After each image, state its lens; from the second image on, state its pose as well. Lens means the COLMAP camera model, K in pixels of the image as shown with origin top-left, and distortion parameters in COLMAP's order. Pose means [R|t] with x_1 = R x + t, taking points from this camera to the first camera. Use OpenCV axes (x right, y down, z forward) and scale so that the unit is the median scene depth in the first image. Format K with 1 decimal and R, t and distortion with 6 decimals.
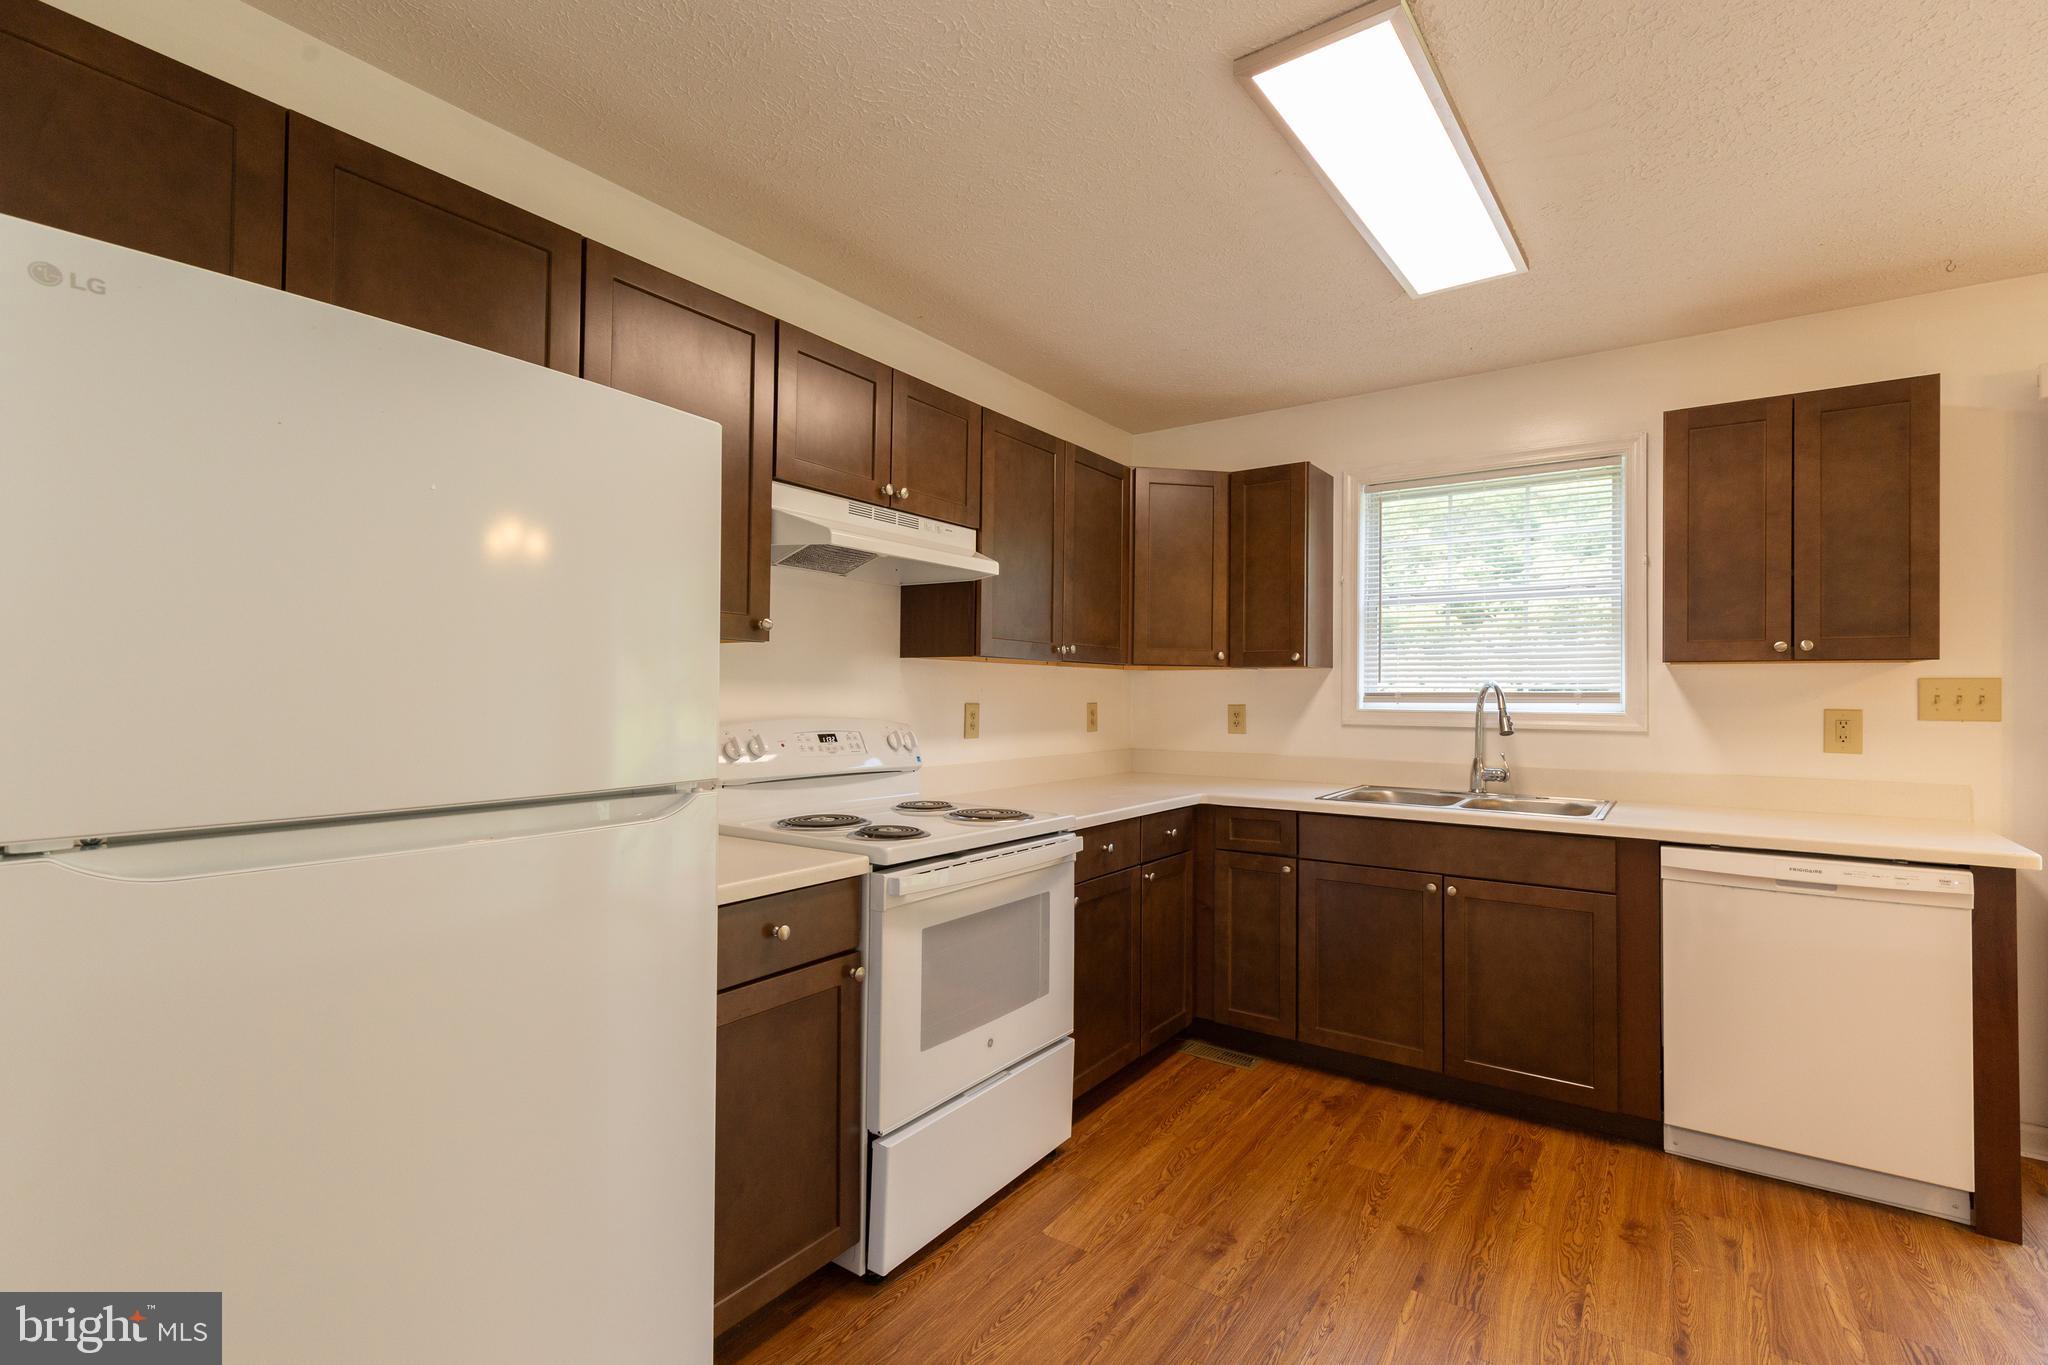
lens RADIAL K [[922.9, 0, 1031.8], [0, 922.9, 685.5], [0, 0, 1]] dist [0.001258, -0.000856]
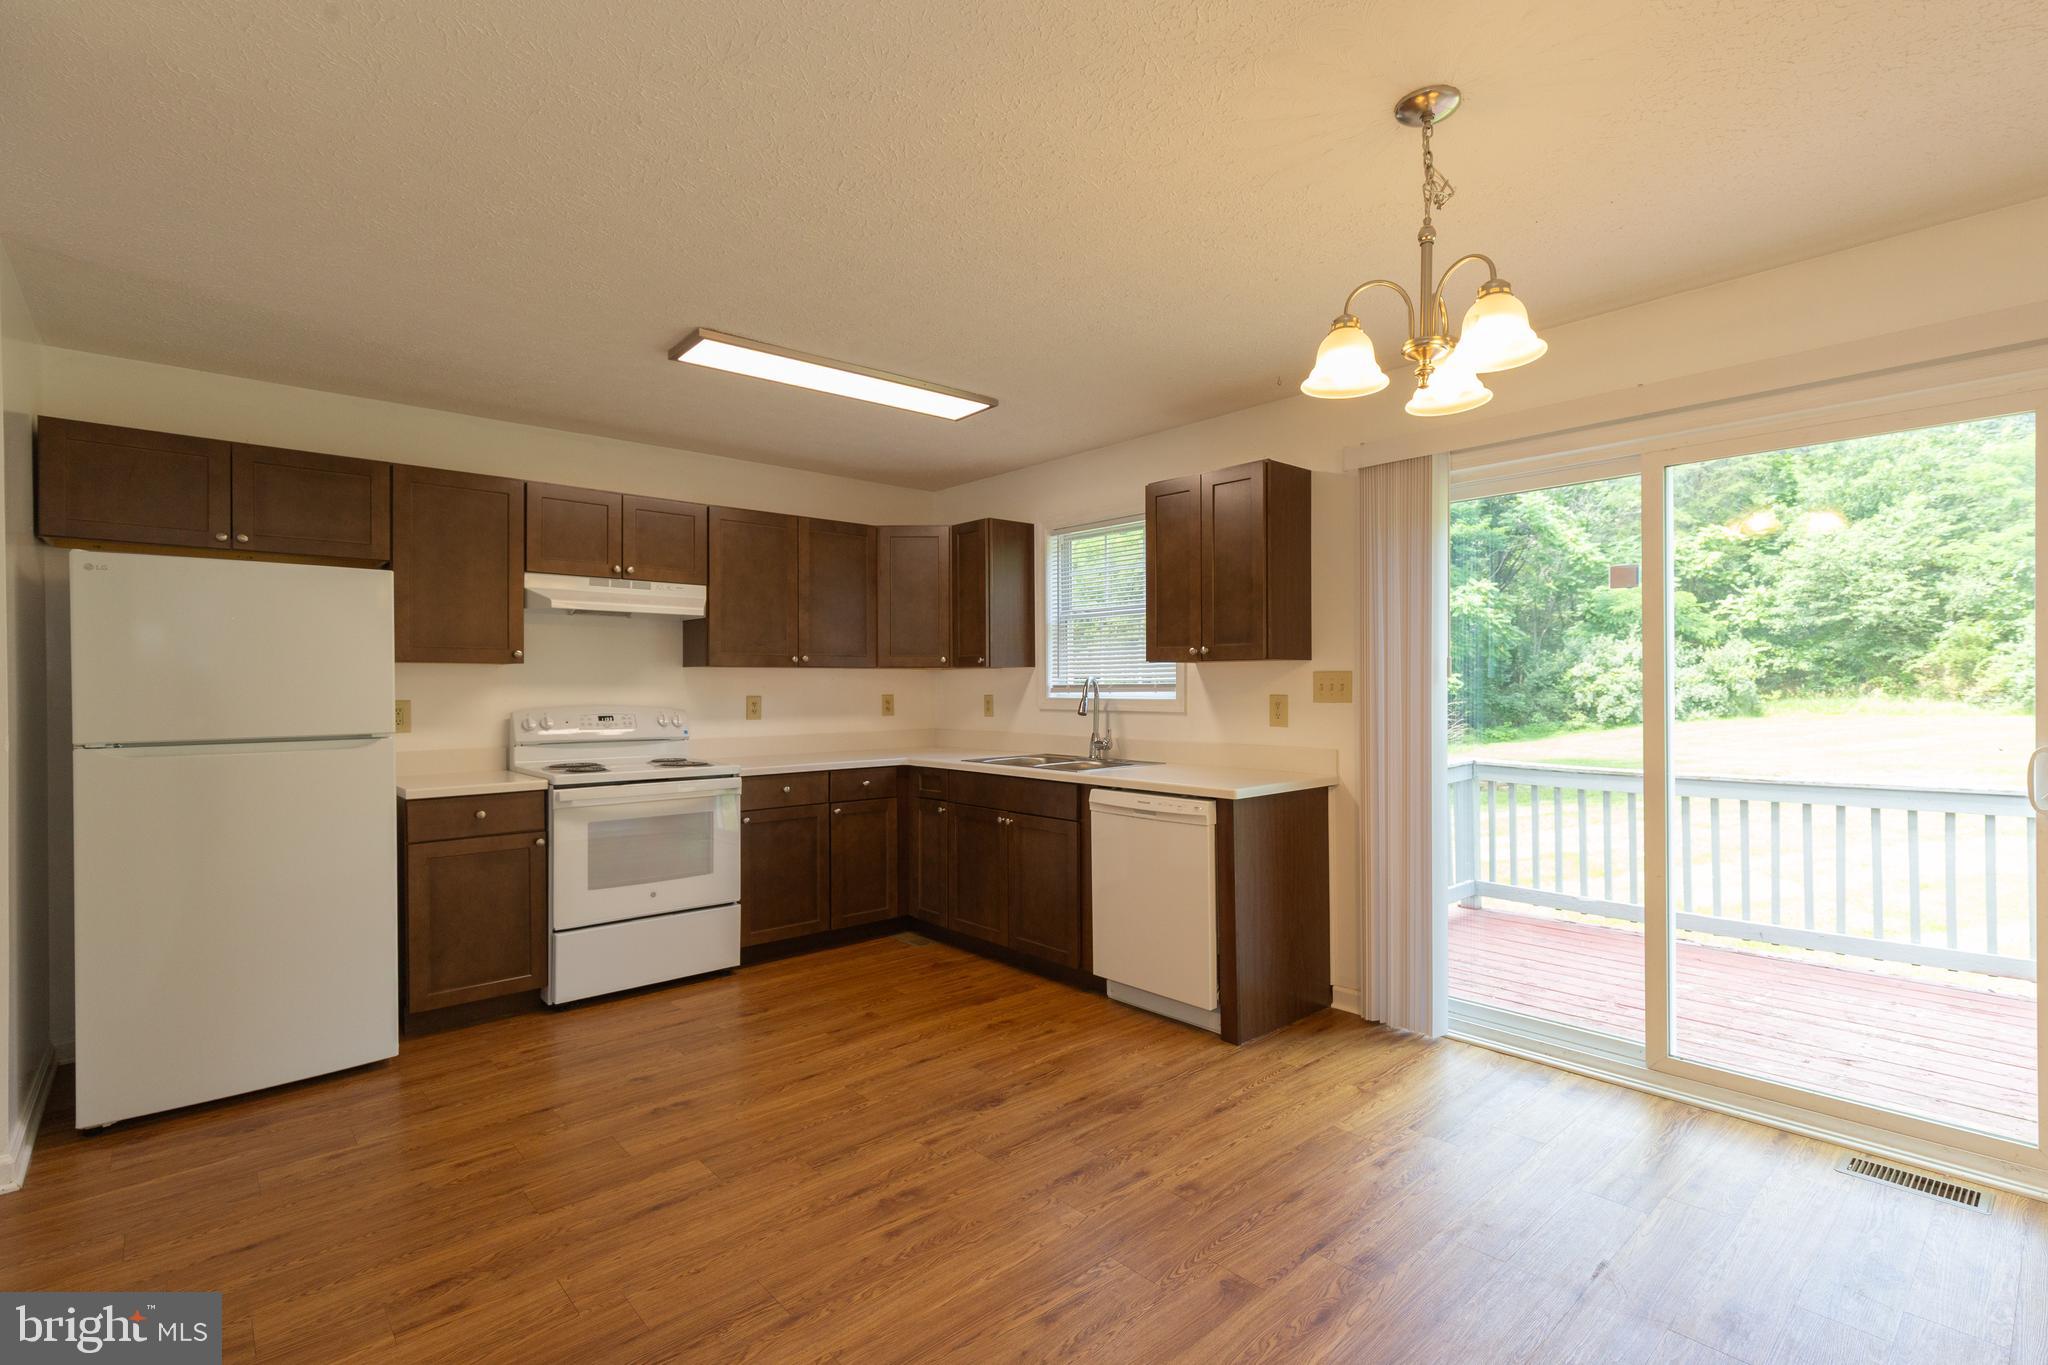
lens RADIAL K [[922.9, 0, 1027.4], [0, 922.9, 692.0], [0, 0, 1]] dist [0.001258, -0.000856]
pose [[0.977585, -0.009844, -0.210311, 0.822958], [0.013227, 0.999805, 0.014685, -0.003625], [0.210126, -0.017138, 0.977524, -0.430577]]
